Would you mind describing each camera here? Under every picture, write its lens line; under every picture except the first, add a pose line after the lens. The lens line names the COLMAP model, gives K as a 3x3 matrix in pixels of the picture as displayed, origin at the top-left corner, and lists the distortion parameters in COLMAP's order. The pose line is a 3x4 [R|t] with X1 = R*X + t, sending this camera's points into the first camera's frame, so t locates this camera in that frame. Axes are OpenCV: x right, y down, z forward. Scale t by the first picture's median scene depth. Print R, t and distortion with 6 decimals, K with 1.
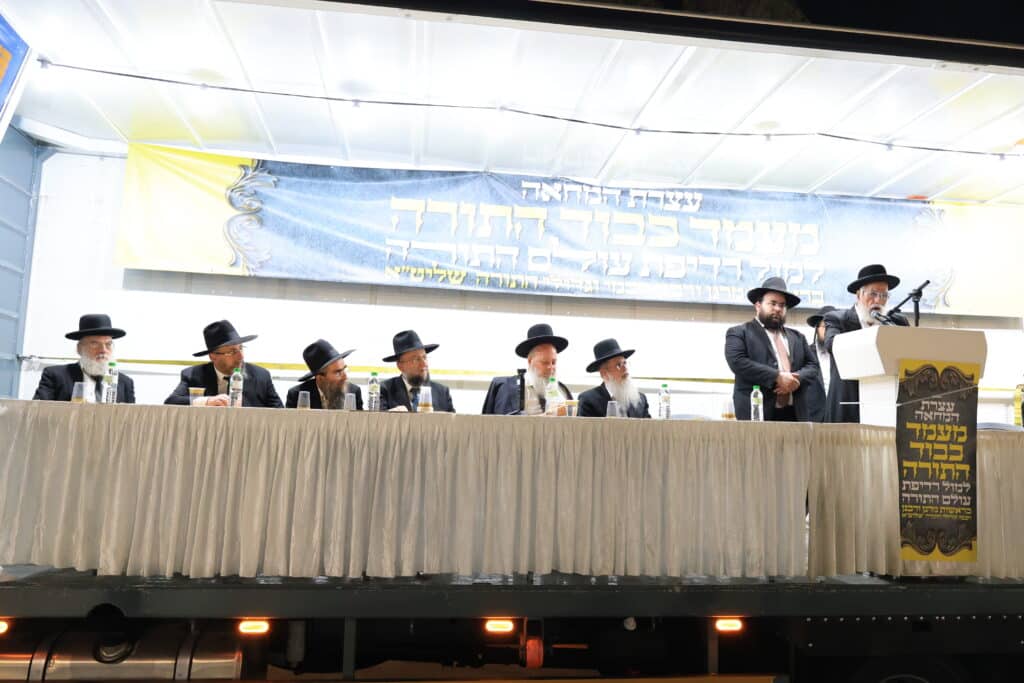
lens RADIAL K [[731.6, 0, 507.4], [0, 731.6, 348.1], [0, 0, 1]] dist [-0.032129, 0.007827]
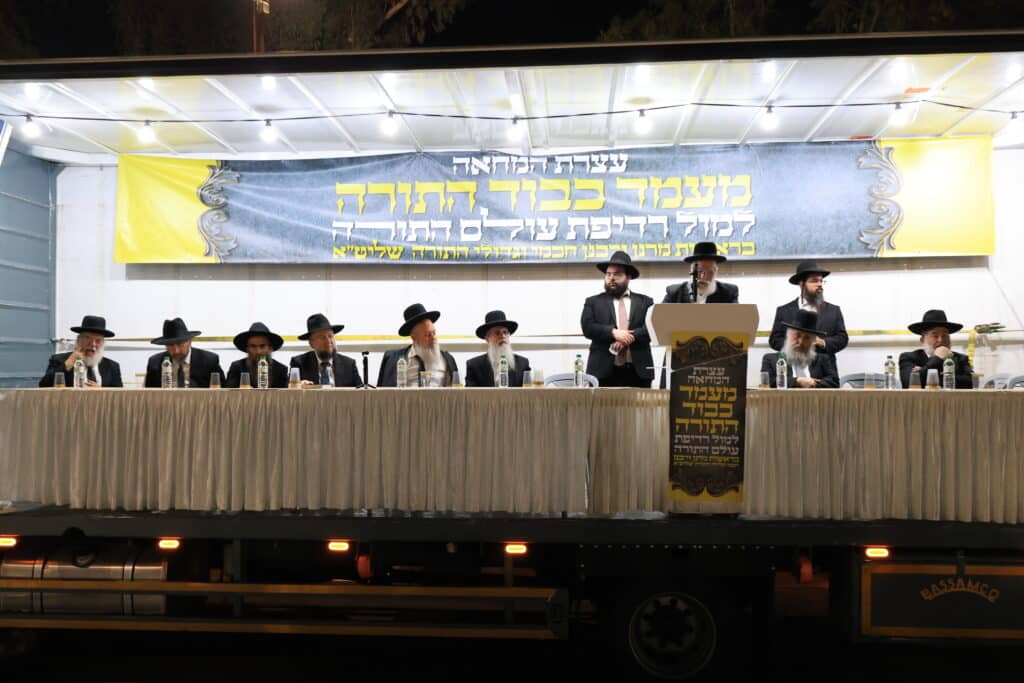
lens RADIAL K [[860.1, 0, 513.5], [0, 860.1, 349.4], [0, 0, 1]] dist [-0.047203, 0.030480]
pose [[0.980600, -0.033382, -0.193158, 0.349894], [0.052524, 0.994105, 0.094844, -0.064030], [0.188853, -0.103150, 0.976573, -0.252701]]
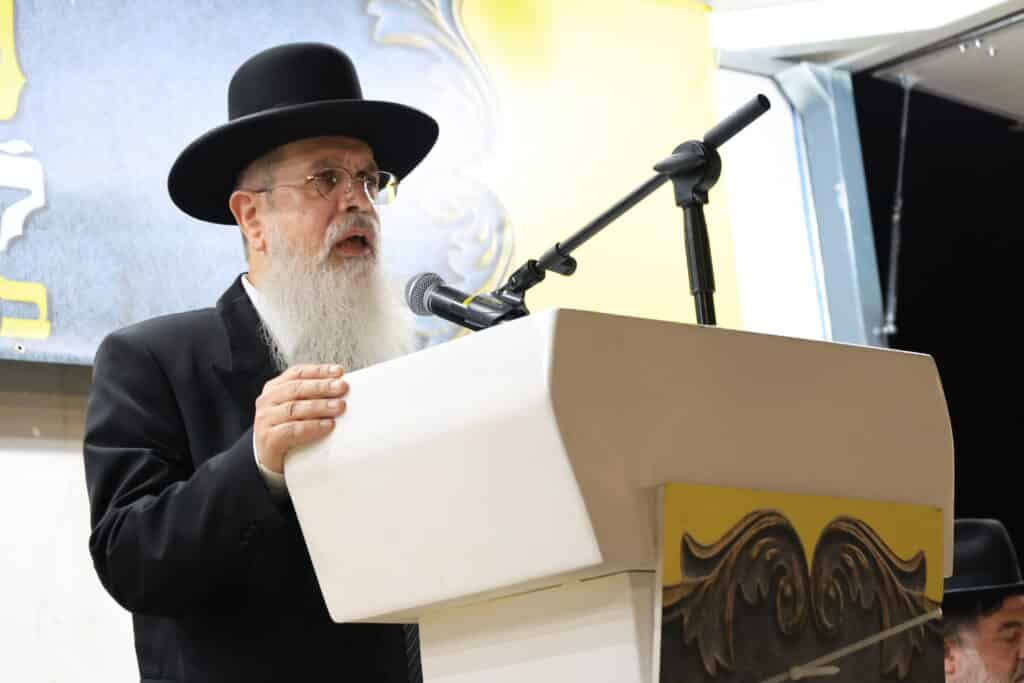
lens RADIAL K [[2709.8, 0, 508.4], [0, 2709.8, 348.7], [0, 0, 1]] dist [-0.036120, 0.000000]
pose [[0.790061, 0.018738, 0.612742, 0.045310], [0.051761, 0.993925, -0.097133, 0.029580], [-0.610839, 0.108457, 0.784291, 0.288857]]
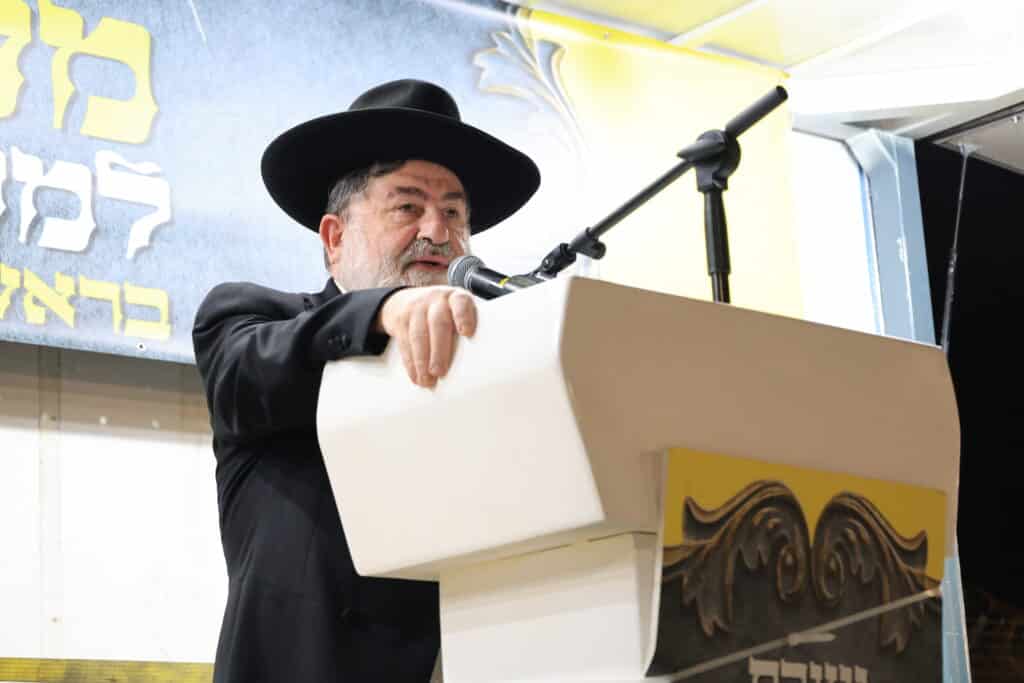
lens RADIAL K [[2334.4, 0, 509.9], [0, 2334.4, 347.4], [0, 0, 1]] dist [-0.056719, 0.000000]
pose [[0.821288, 0.062743, 0.567054, 0.089689], [0.010612, 0.992082, -0.125141, 0.042242], [-0.570416, 0.108794, 0.814119, 0.314110]]
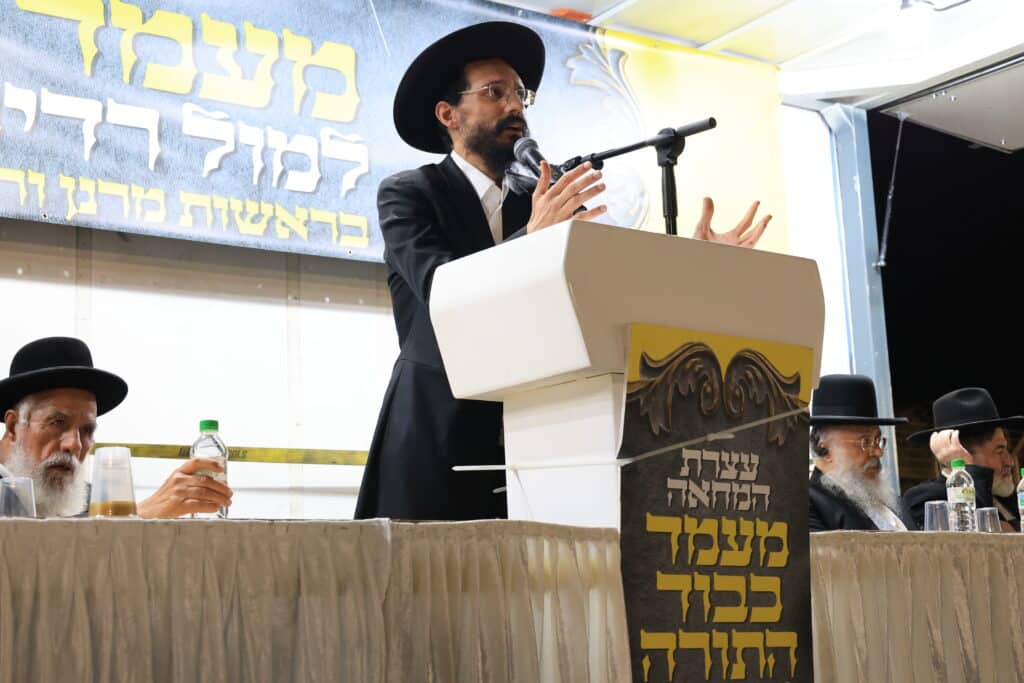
lens RADIAL K [[1590.3, 0, 506.2], [0, 1590.3, 345.7], [0, 0, 1]] dist [0.004779, 0.000000]
pose [[0.864466, 0.027022, 0.501964, 0.080142], [0.003686, 0.998187, -0.060082, 0.043409], [-0.502678, 0.053789, 0.862799, 0.251045]]
